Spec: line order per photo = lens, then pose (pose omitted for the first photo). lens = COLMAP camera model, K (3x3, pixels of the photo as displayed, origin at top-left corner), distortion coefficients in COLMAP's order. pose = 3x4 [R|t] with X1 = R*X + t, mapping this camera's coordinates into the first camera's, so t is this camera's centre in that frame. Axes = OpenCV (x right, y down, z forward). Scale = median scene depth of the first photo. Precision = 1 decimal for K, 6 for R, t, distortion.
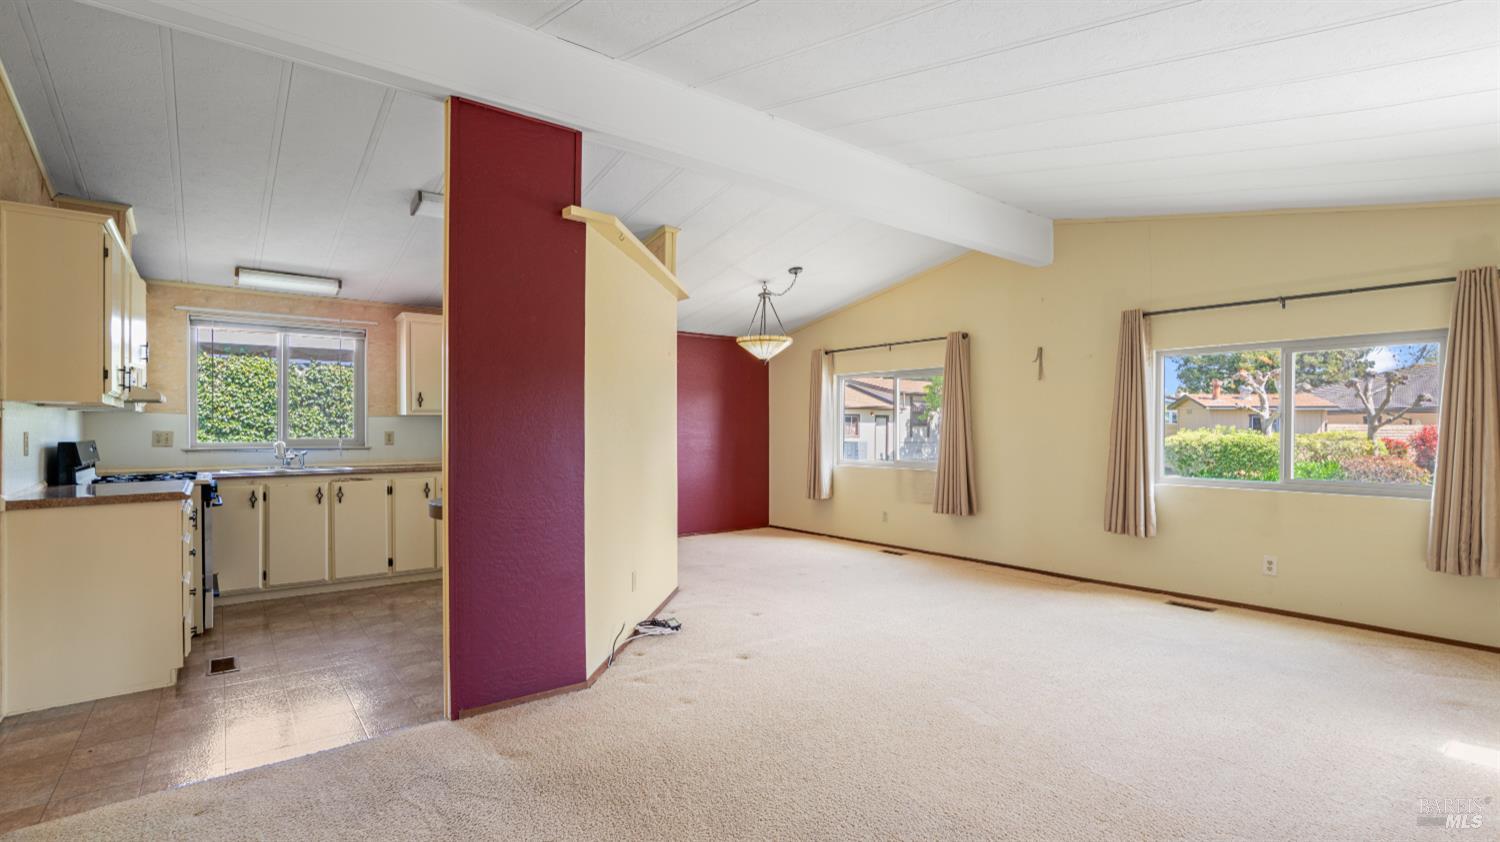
lens RADIAL K [[689.2, 0, 754.6], [0, 689.2, 426.6], [0, 0, 1]] dist [-0.036891, 0.020698]
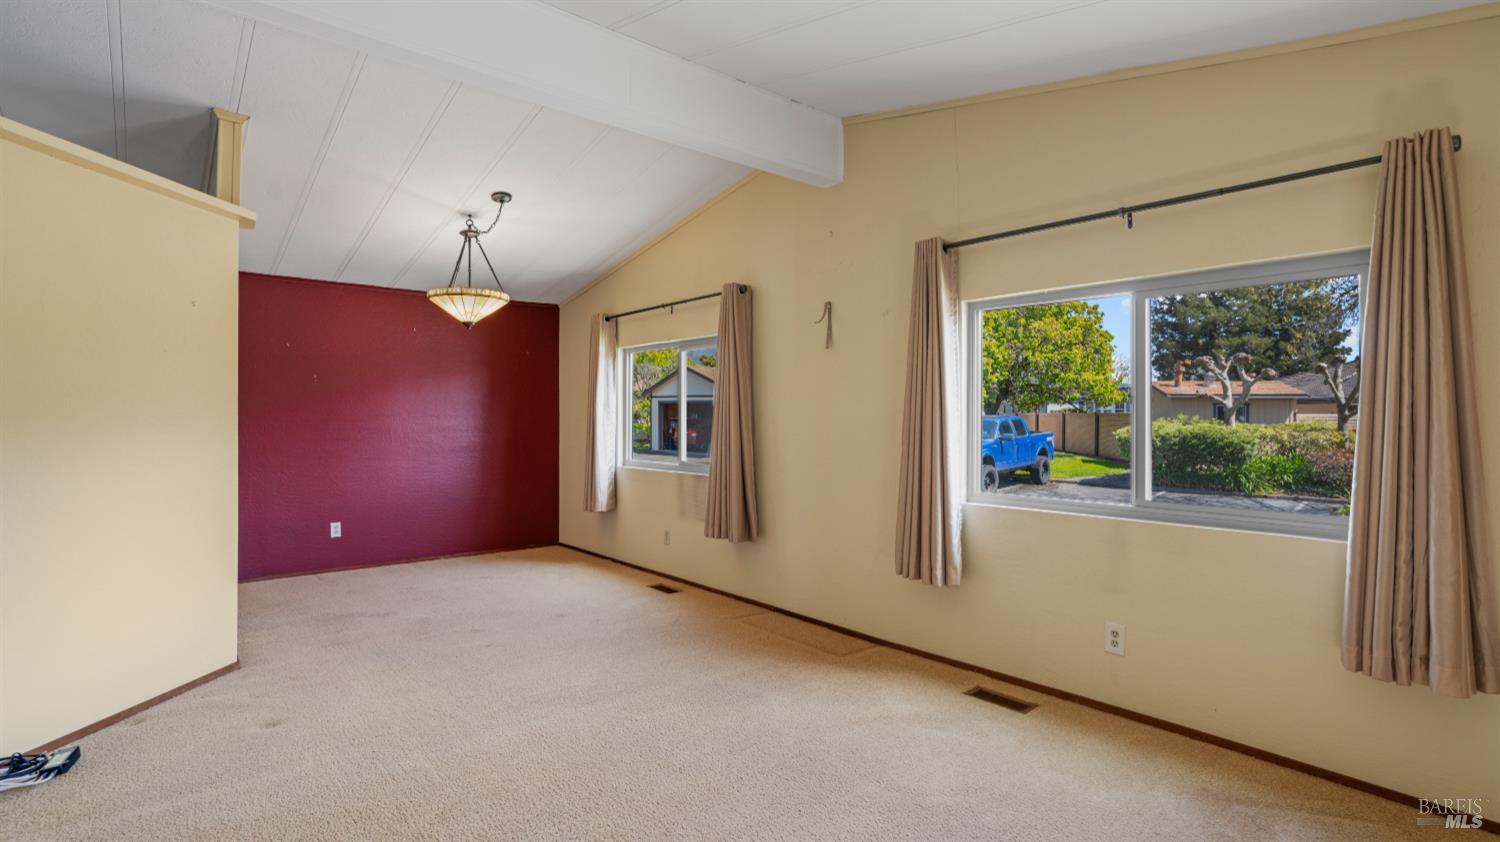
lens RADIAL K [[719.0, 0, 746.2], [0, 719.0, 406.0], [0, 0, 1]] dist [-0.043791, 0.027248]
pose [[0.999591, 0.001259, 0.028567, 0.276504], [-0.000863, 0.999903, -0.013874, -0.000220], [-0.028581, 0.013844, 0.999496, 0.243373]]
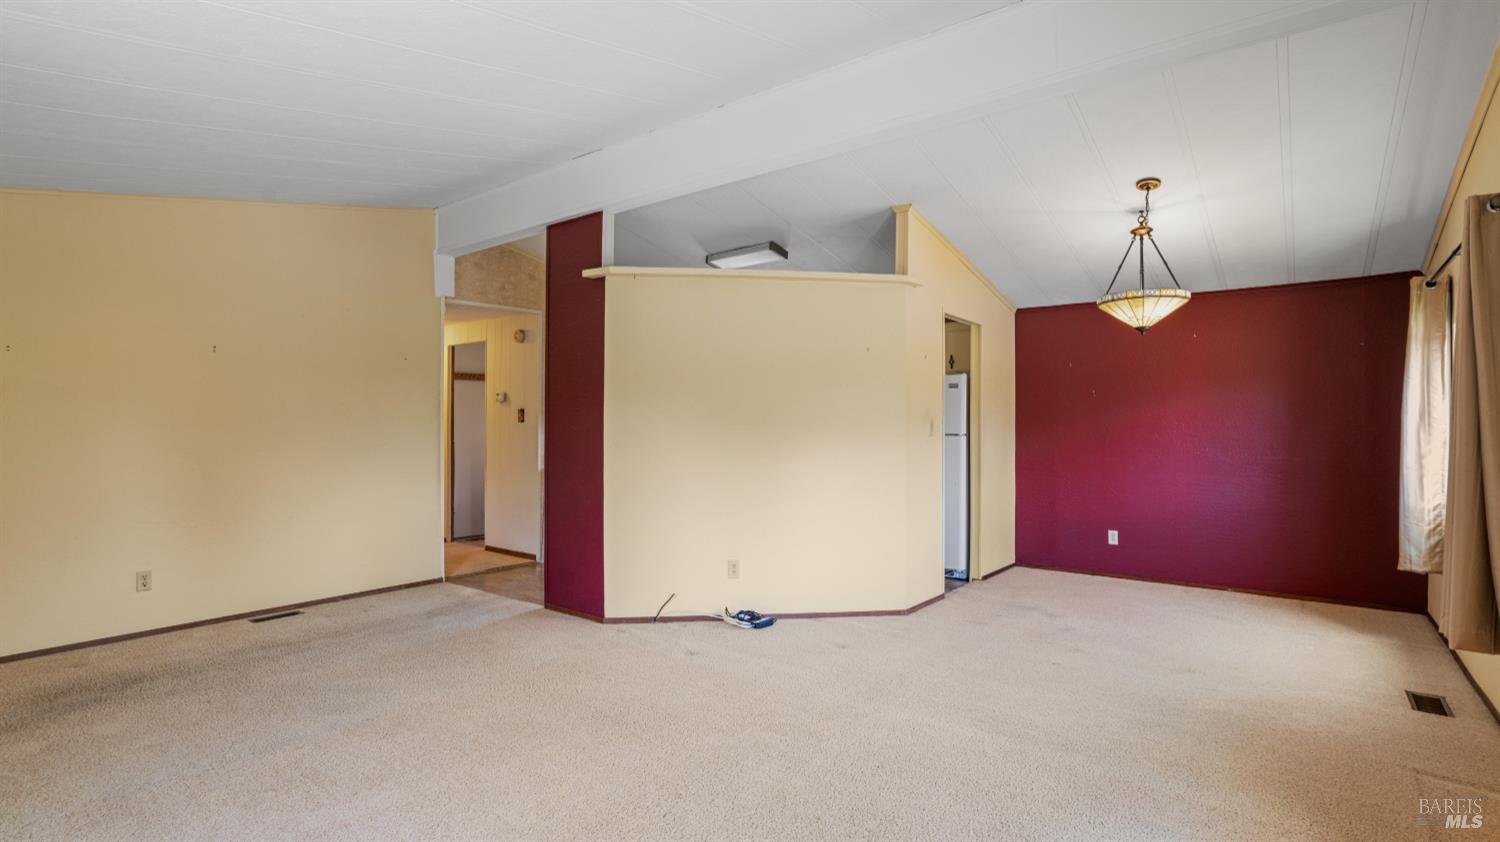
lens RADIAL K [[716.6, 0, 750.0], [0, 716.6, 421.0], [0, 0, 1]] dist [0.000537, 0.000081]
pose [[0.242820, -0.005813, -0.970054, 0.580238], [-0.003222, 0.999972, -0.006799, -0.001701], [0.970066, 0.004776, 0.242795, 0.457168]]
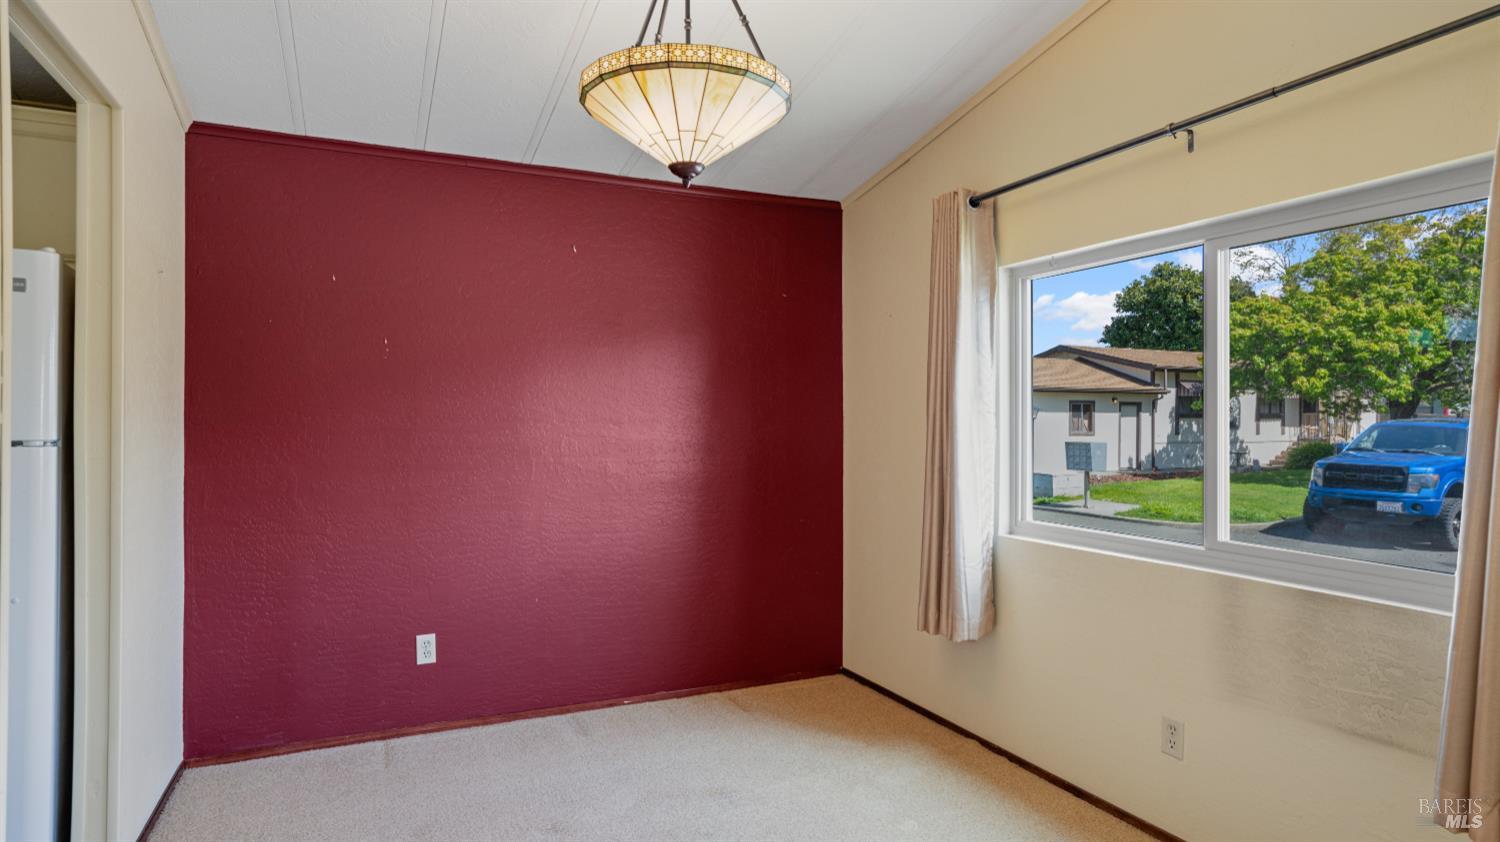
lens RADIAL K [[843.8, 0, 755.9], [0, 843.8, 417.2], [0, 0, 1]] dist [0.003948, 0.002887]
pose [[0.973130, 0.000778, -0.230254, 0.112519], [-0.001010, 0.999999, -0.000888, -0.001903], [0.230253, 0.001097, 0.973130, 0.677265]]
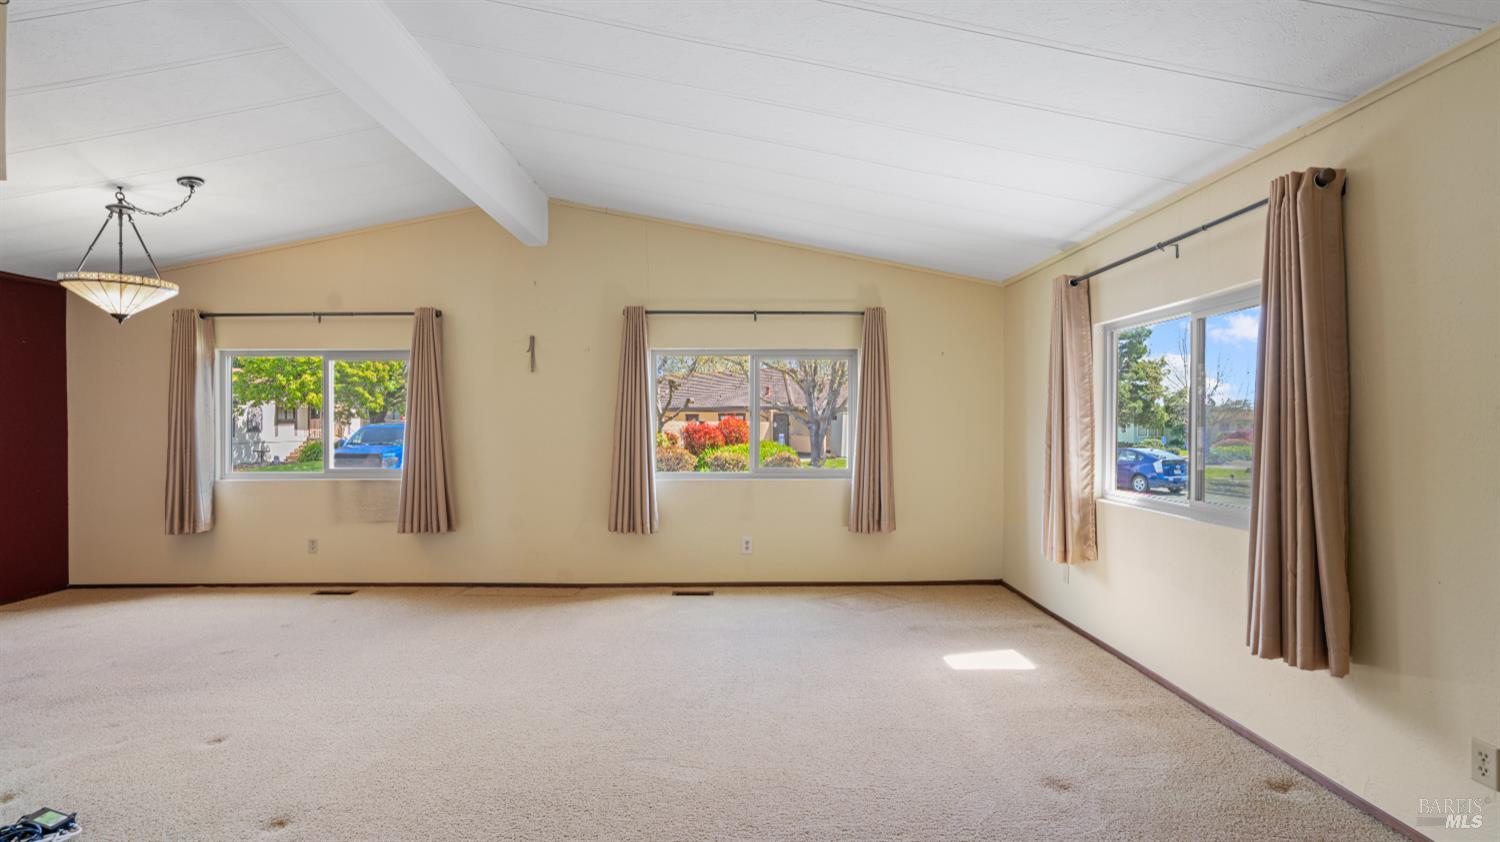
lens RADIAL K [[720.9, 0, 746.9], [0, 720.9, 425.8], [0, 0, 1]] dist [-0.042181, 0.029827]
pose [[0.621749, -0.005591, 0.783197, -0.129814], [0.002784, 0.999984, 0.004929, -0.001336], [-0.783212, -0.000885, 0.621755, 0.171932]]
